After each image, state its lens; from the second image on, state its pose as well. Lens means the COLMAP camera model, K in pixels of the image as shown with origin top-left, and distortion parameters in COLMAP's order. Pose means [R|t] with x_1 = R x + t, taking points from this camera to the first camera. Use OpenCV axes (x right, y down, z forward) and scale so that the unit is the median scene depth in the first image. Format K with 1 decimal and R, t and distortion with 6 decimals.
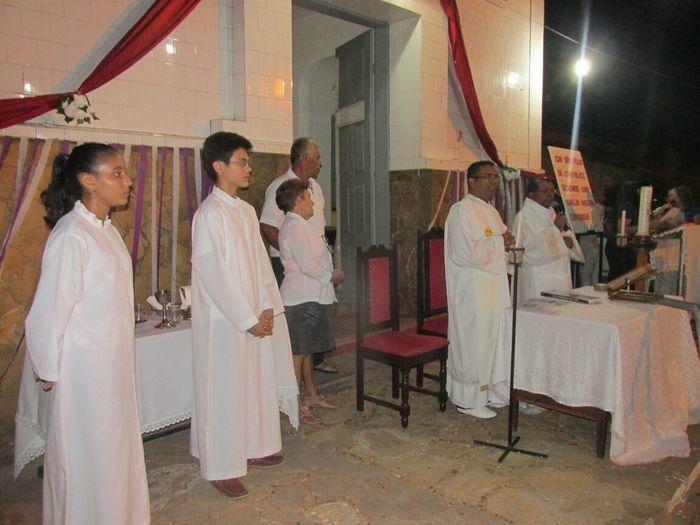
lens RADIAL K [[555.4, 0, 365.3], [0, 555.4, 263.8], [0, 0, 1]] dist [-0.007499, -0.001984]
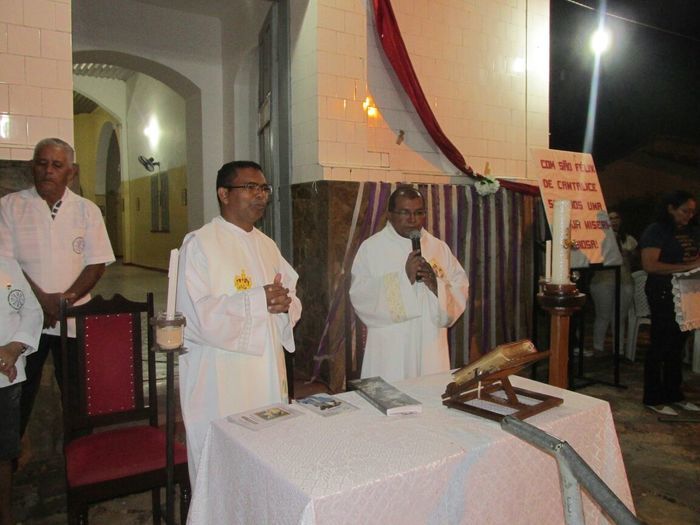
lens RADIAL K [[596.3, 0, 351.0], [0, 596.3, 255.1], [0, 0, 1]] dist [-0.017463, -0.012829]
pose [[0.986777, 0.000557, -0.162081, 0.249604], [-0.009755, 0.998386, -0.055957, -0.029549], [0.161788, 0.056798, 0.985190, 0.232300]]
